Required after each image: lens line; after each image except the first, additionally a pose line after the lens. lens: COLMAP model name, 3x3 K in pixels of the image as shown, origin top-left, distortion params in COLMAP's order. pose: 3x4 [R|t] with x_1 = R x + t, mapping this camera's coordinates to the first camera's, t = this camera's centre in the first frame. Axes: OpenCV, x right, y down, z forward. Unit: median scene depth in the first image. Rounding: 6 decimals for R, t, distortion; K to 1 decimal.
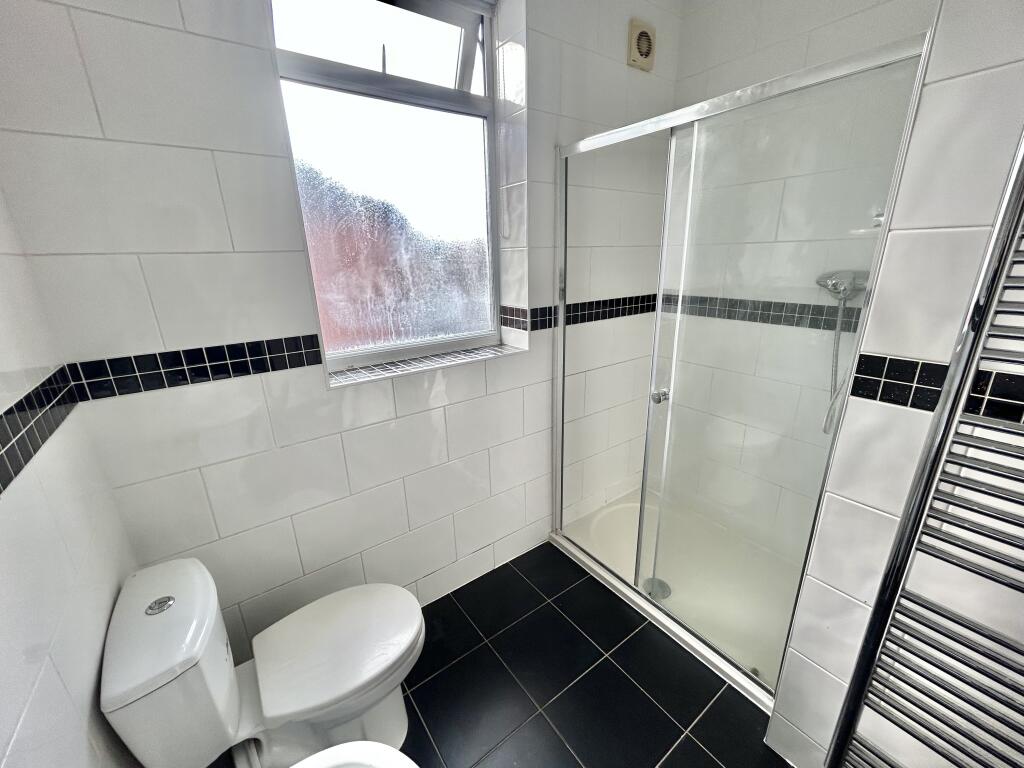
lens RADIAL K [[410.9, 0, 510.9], [0, 410.9, 385.3], [0, 0, 1]] dist [-0.001855, -0.000566]
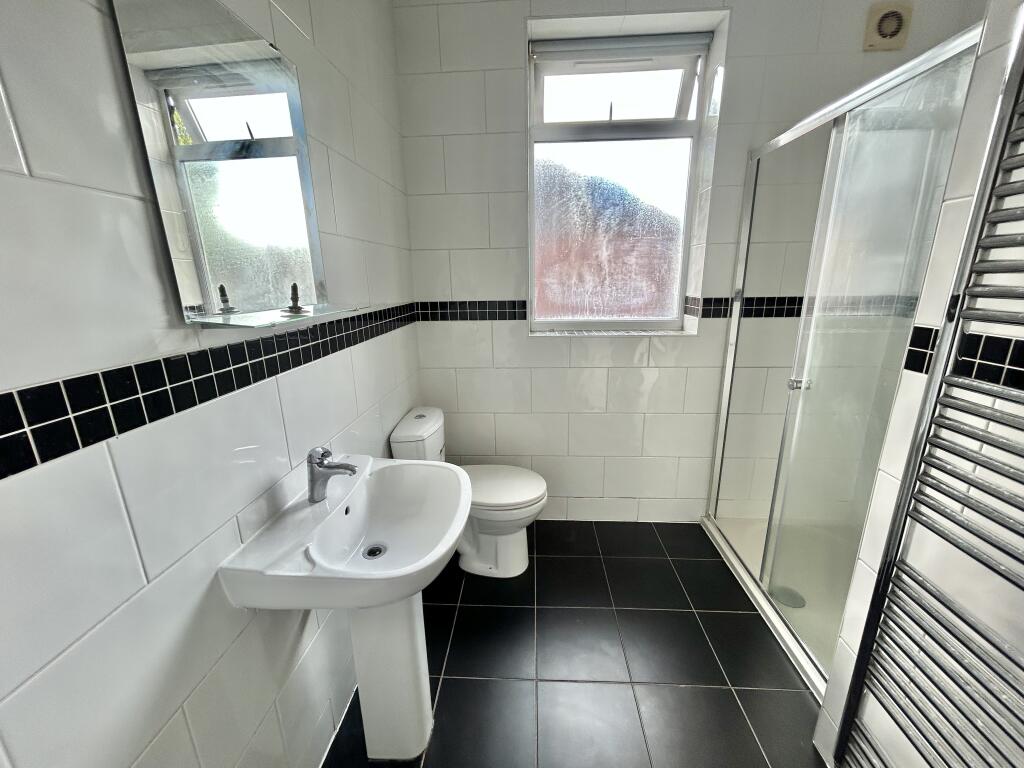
lens RADIAL K [[410.9, 0, 510.9], [0, 410.9, 385.3], [0, 0, 1]] dist [-0.001855, -0.000566]
pose [[0.771107, 0.174313, -0.612380, 0.399171], [-0.193982, 0.980387, 0.034805, 0.119814], [0.606437, 0.091952, 0.789797, -0.200346]]
